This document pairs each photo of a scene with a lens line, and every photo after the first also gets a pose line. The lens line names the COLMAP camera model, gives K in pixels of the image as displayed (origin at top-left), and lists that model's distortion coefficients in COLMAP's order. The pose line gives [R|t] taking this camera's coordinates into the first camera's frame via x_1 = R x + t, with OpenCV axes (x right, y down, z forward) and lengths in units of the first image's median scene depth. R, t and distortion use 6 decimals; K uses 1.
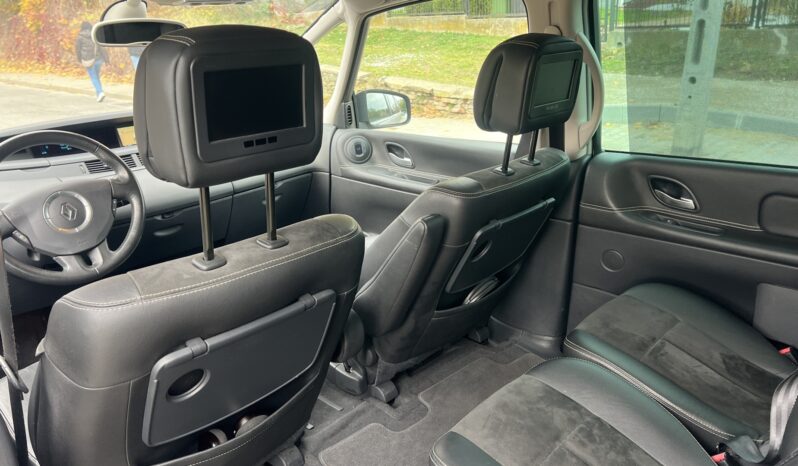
lens RADIAL K [[624.5, 0, 400.4], [0, 624.5, 225.7], [0, 0, 1]] dist [0.032540, 0.005268]
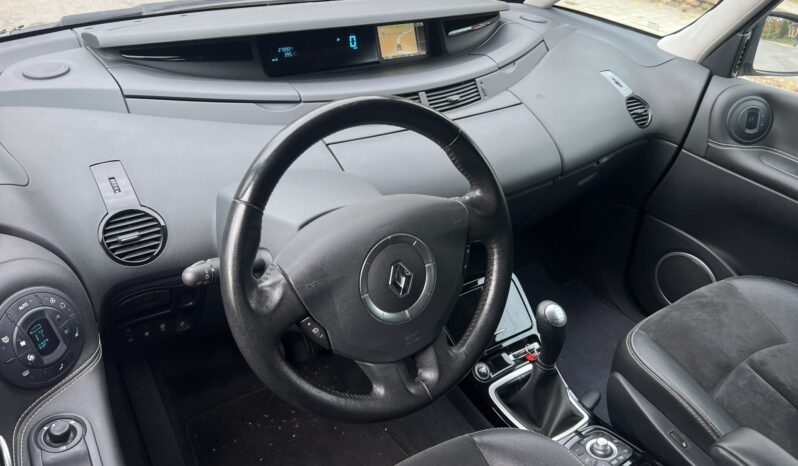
lens RADIAL K [[624.5, 0, 406.0], [0, 624.5, 232.8], [0, 0, 1]] dist [0.032540, 0.005268]
pose [[0.975314, 0.195350, -0.102961, -0.320978], [-0.166459, 0.956771, 0.238495, -0.113559], [0.145100, -0.215469, 0.965670, 0.367264]]
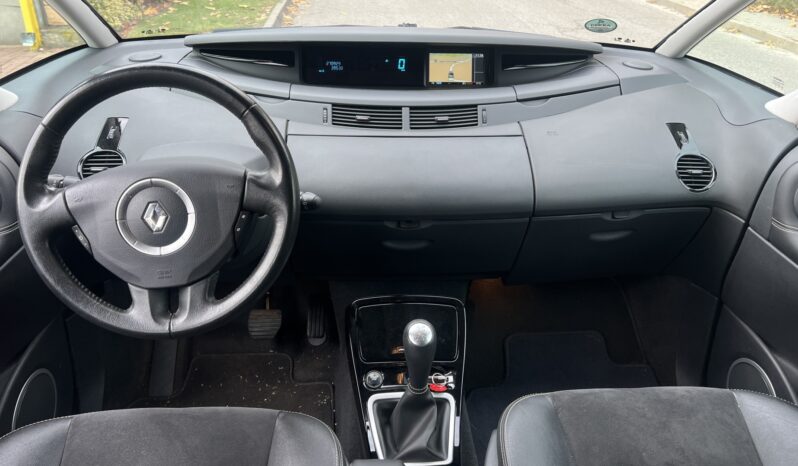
lens RADIAL K [[624.5, 0, 404.4], [0, 624.5, 233.7], [0, 0, 1]] dist [0.032540, 0.005268]
pose [[0.730702, 0.371942, -0.572480, -0.021689], [-0.267841, 0.927511, 0.260739, -0.144627], [0.627961, -0.037189, 0.777356, 0.467899]]
